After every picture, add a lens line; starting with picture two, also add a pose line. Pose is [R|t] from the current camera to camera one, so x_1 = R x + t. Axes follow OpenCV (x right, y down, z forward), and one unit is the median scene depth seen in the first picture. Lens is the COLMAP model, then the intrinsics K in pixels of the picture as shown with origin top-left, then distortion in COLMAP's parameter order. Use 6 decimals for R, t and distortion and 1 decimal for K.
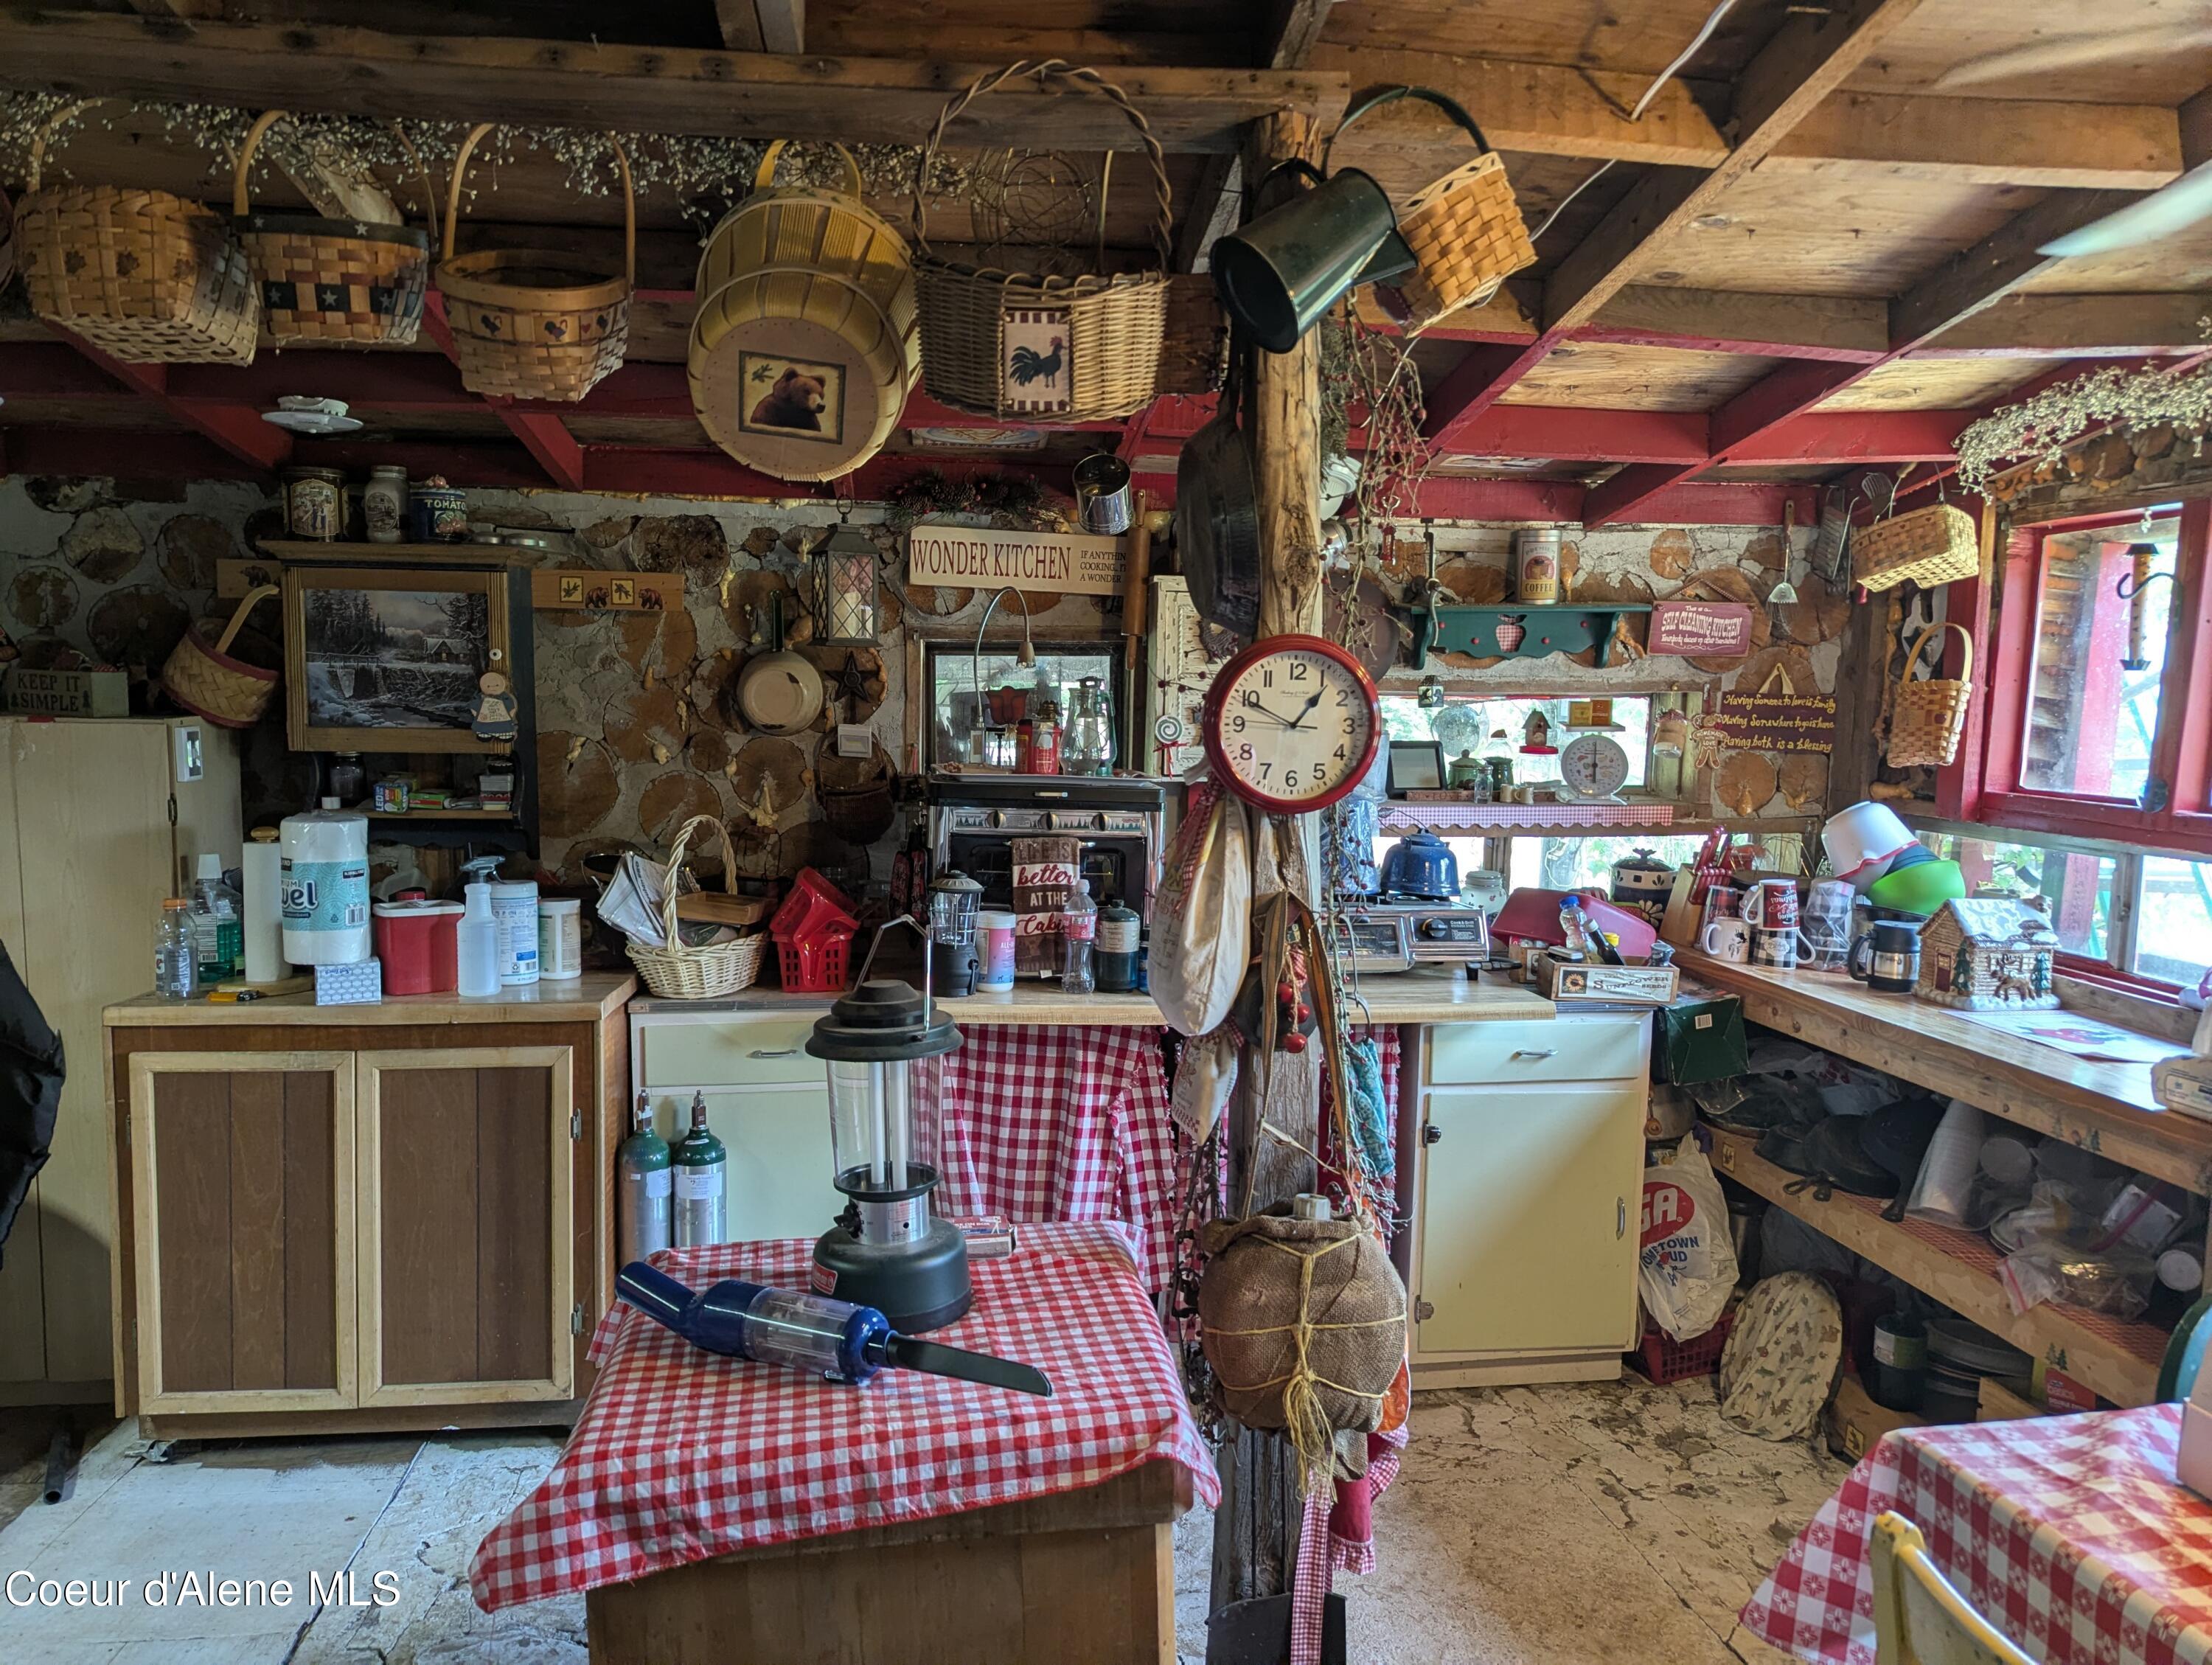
lens RADIAL K [[1562.3, 0, 1098.6], [0, 1562.3, 820.9], [0, 0, 1]] dist [0.056119, -0.048474]
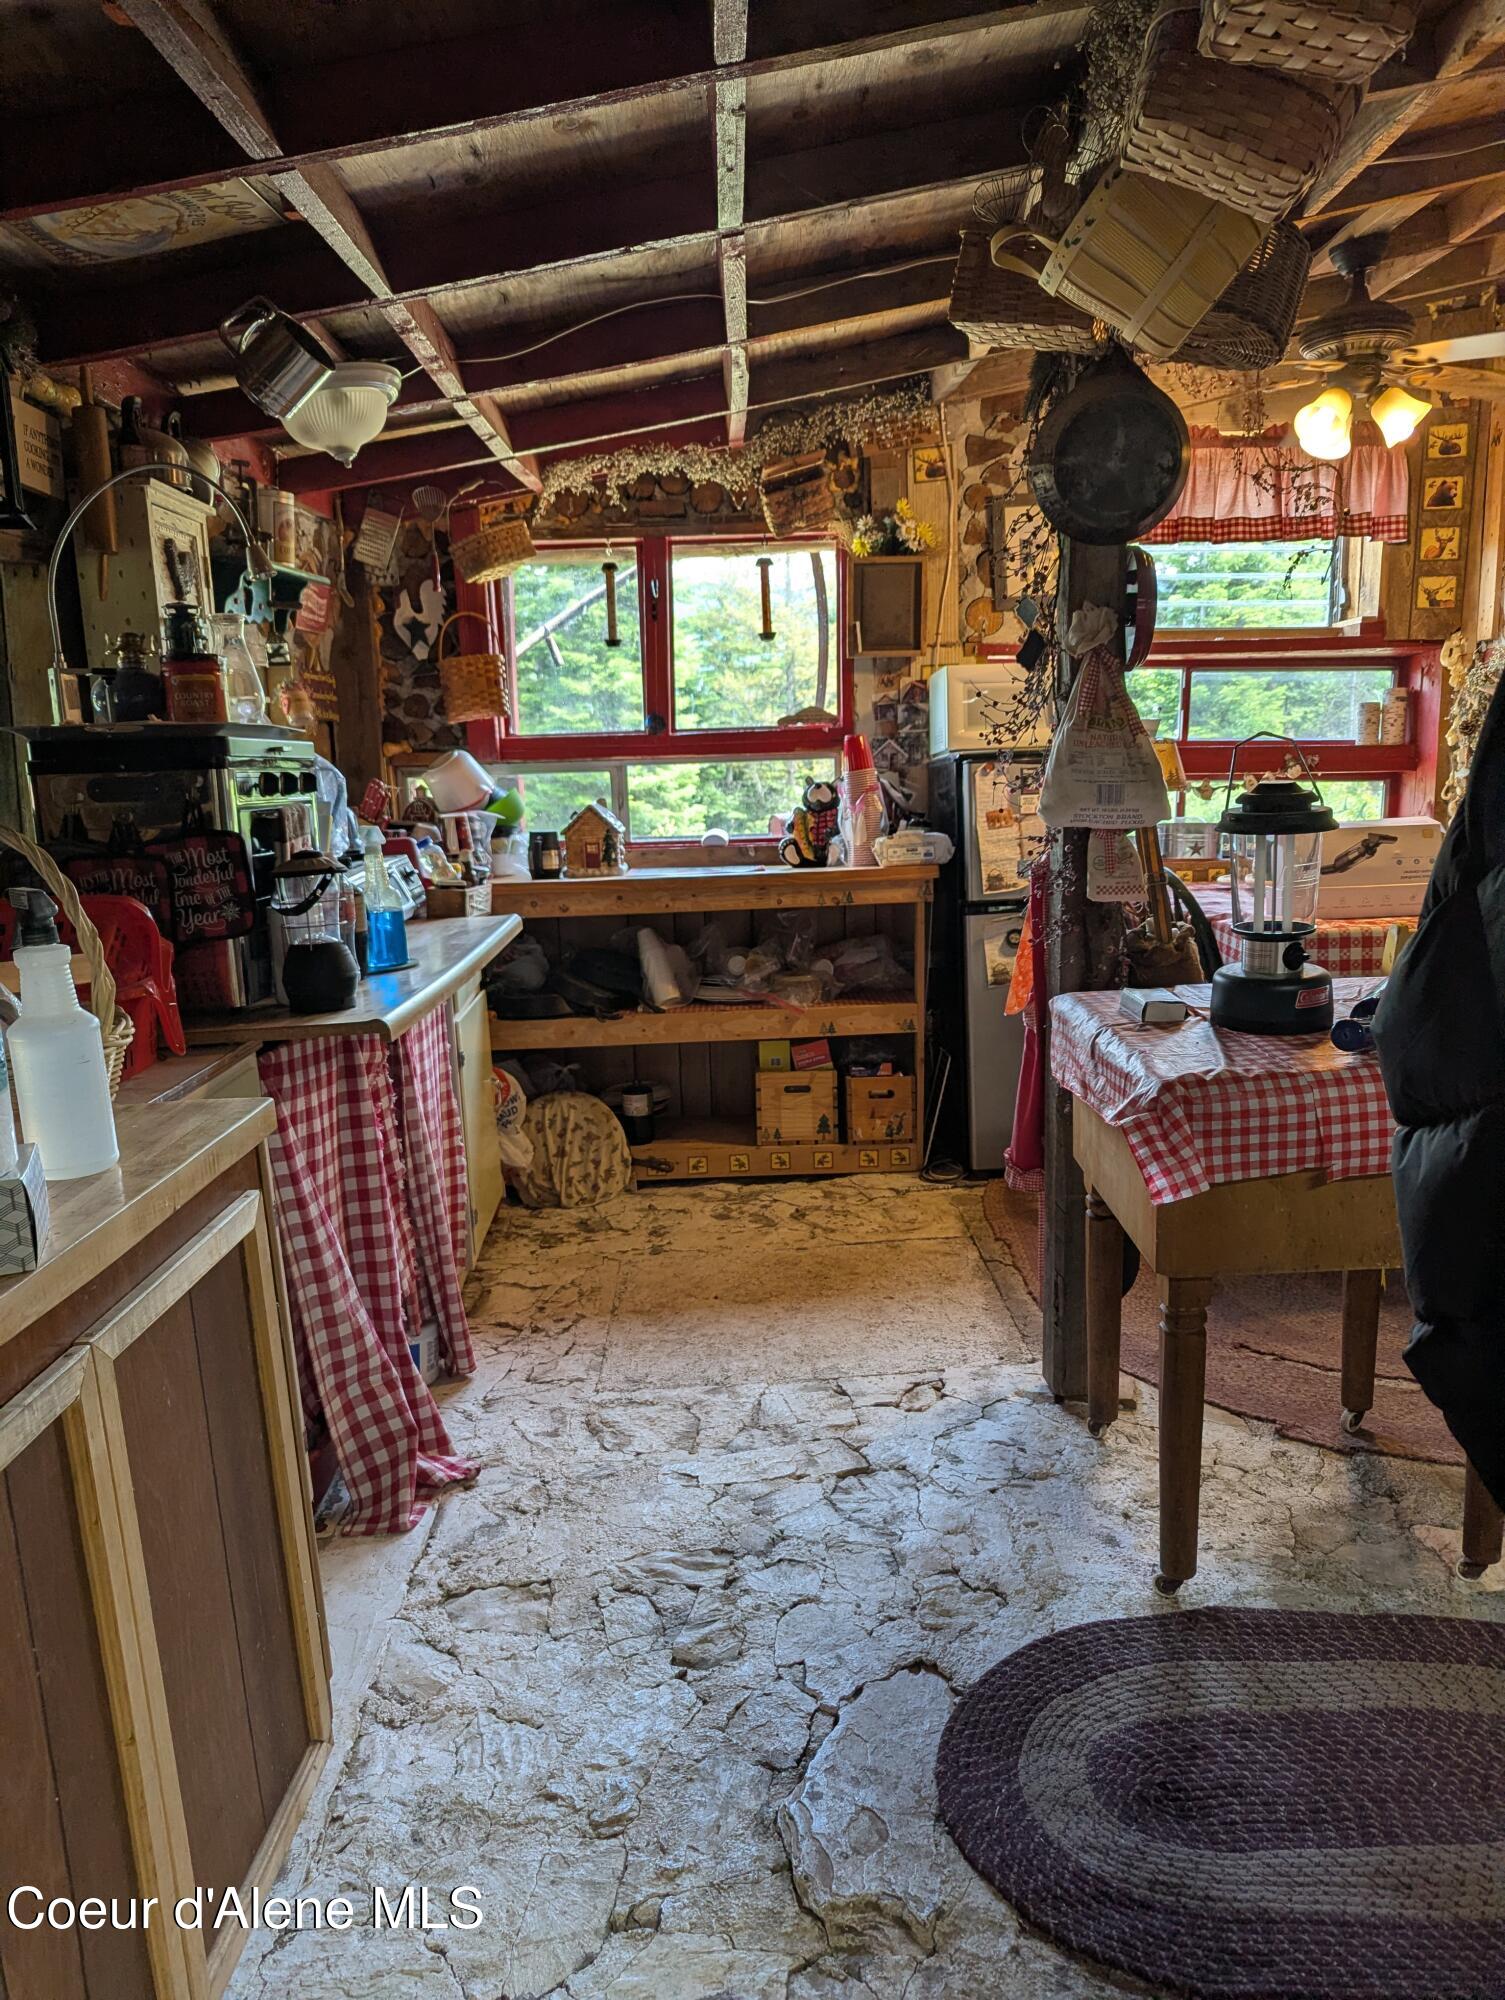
lens RADIAL K [[1439.5, 0, 752.0], [0, 1439.5, 1011.4], [0, 0, 1]] dist [0.037493, -0.000482]
pose [[0.093120, -0.205908, 0.974131, -0.966431], [0.123277, 0.973238, 0.193935, -0.004291], [-0.987994, 0.102029, 0.116012, 0.890053]]
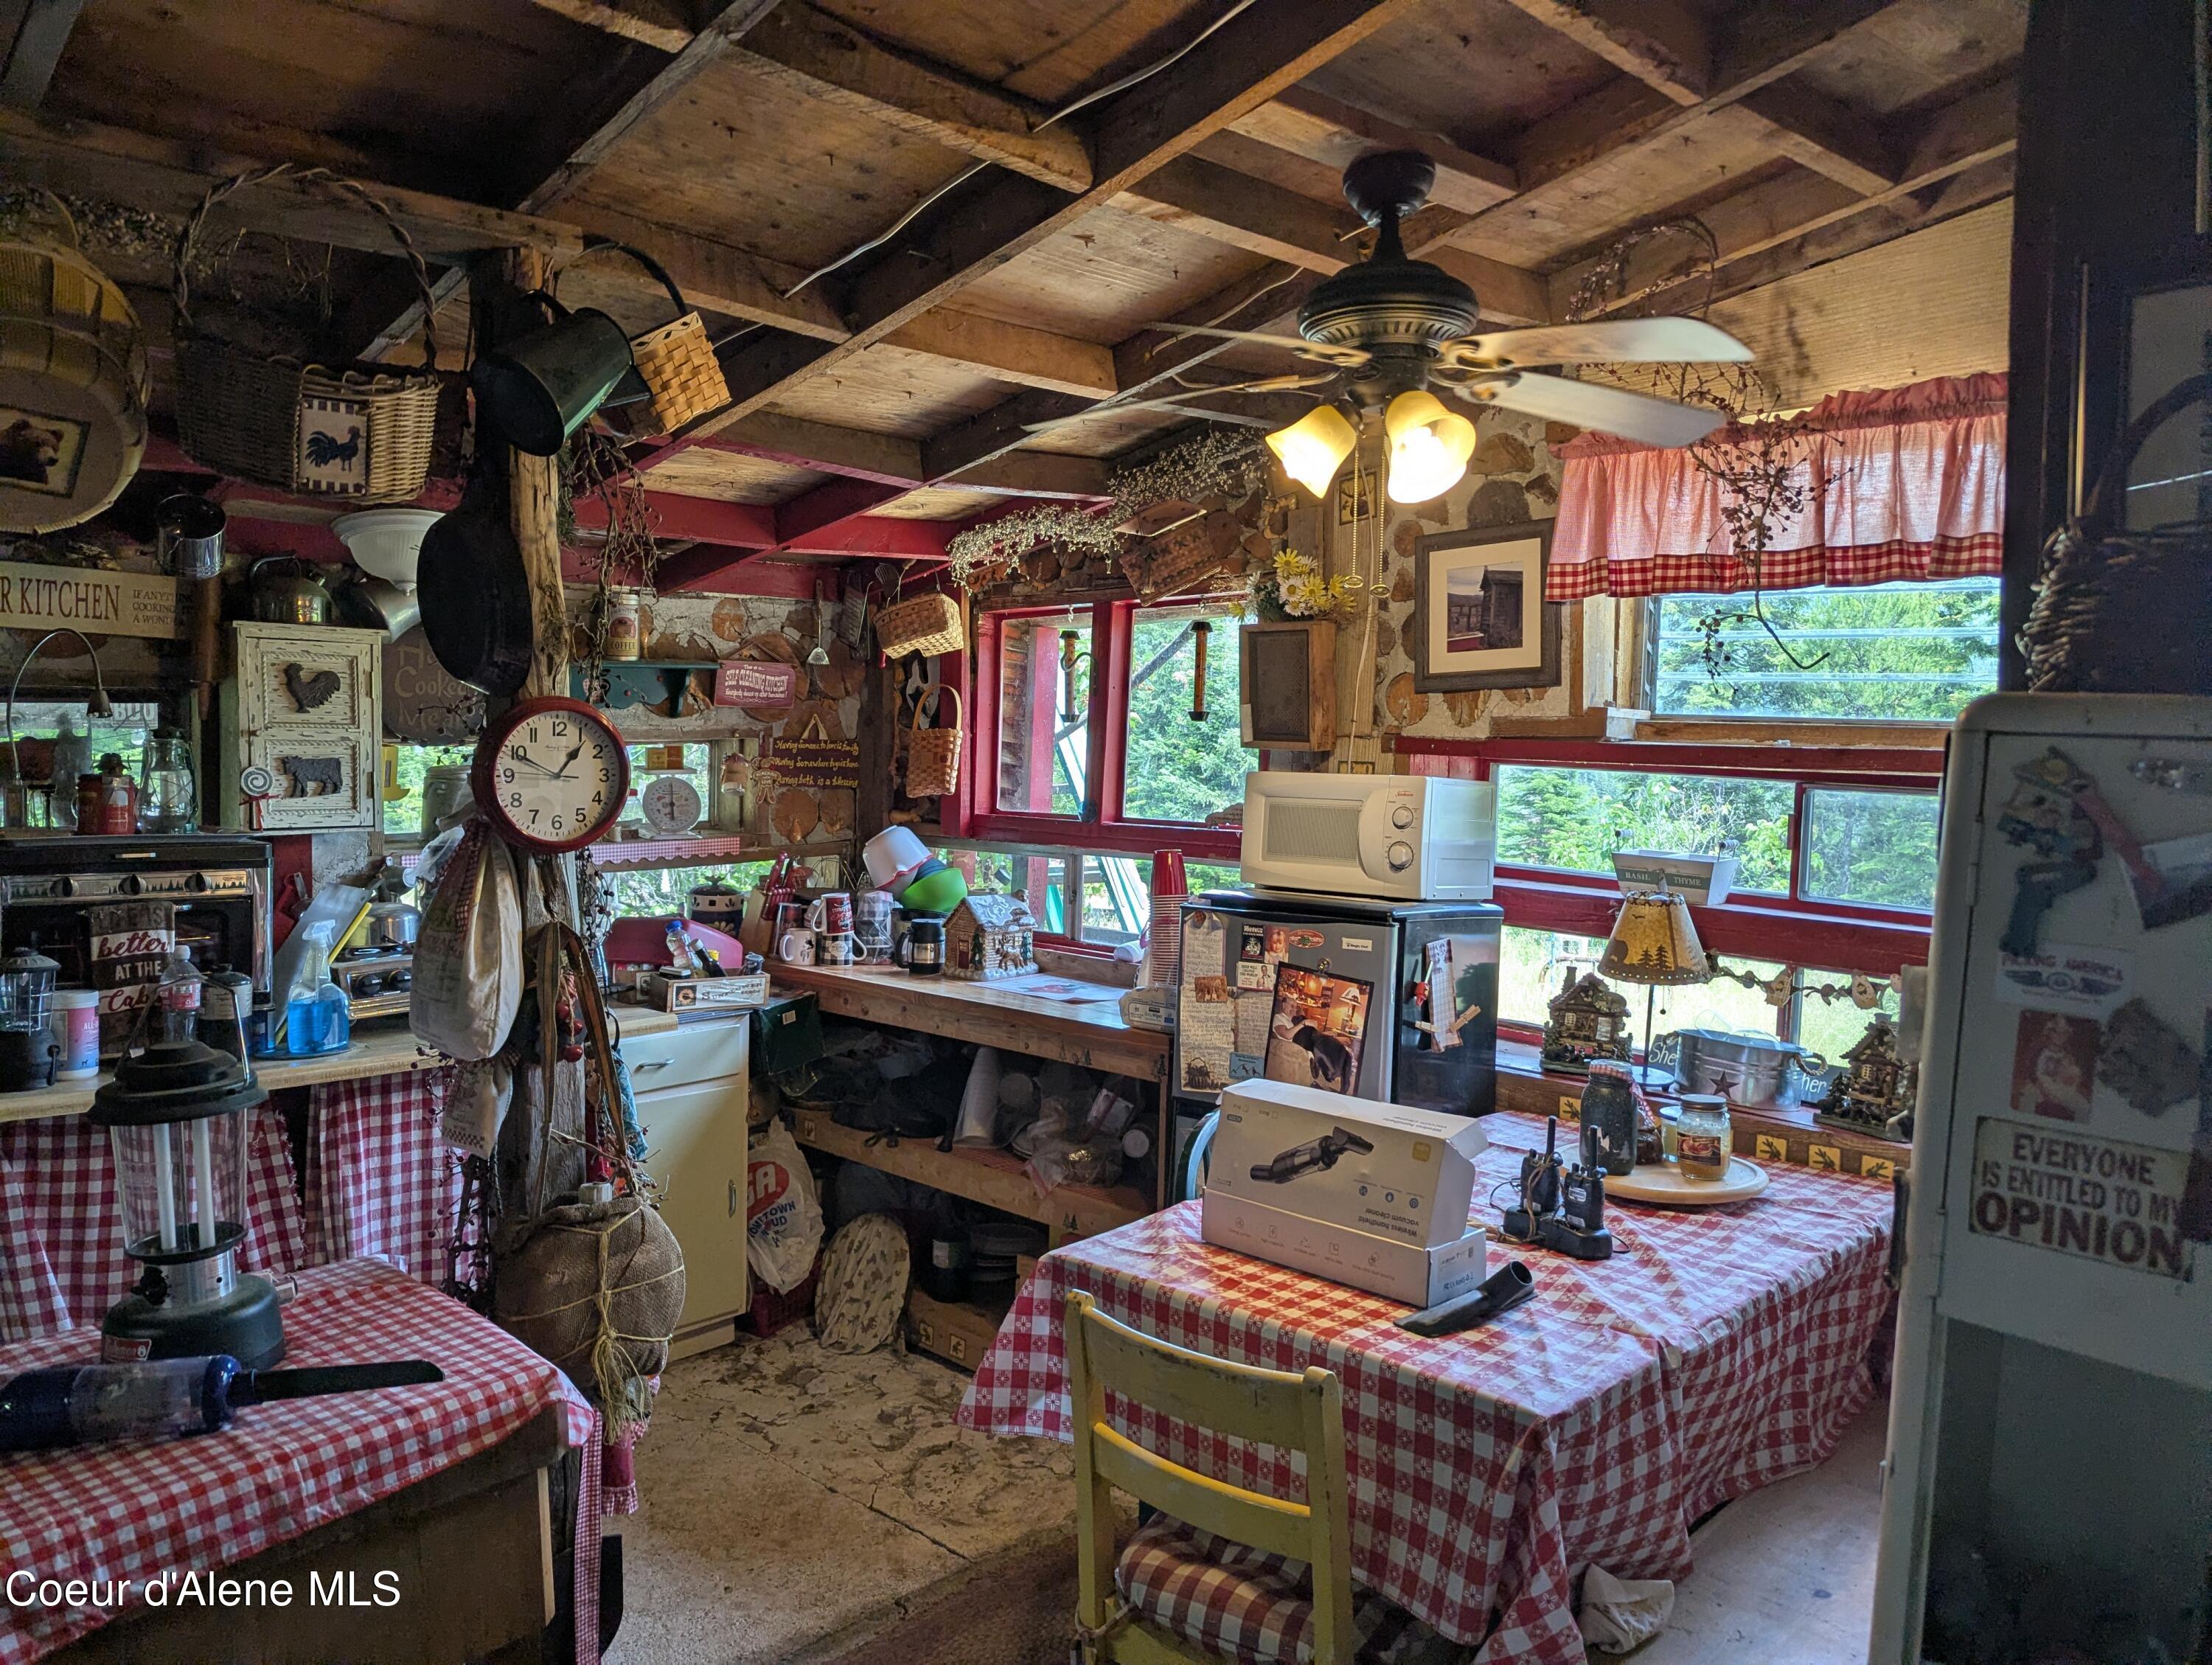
lens RADIAL K [[1562.3, 0, 1104.5], [0, 1562.3, 811.4], [0, 0, 1]] dist [0.056119, -0.048474]
pose [[0.792249, -0.038294, 0.608995, -0.184962], [0.057440, 0.998277, -0.011953, 0.001072], [-0.607488, 0.044450, 0.793084, -0.110745]]
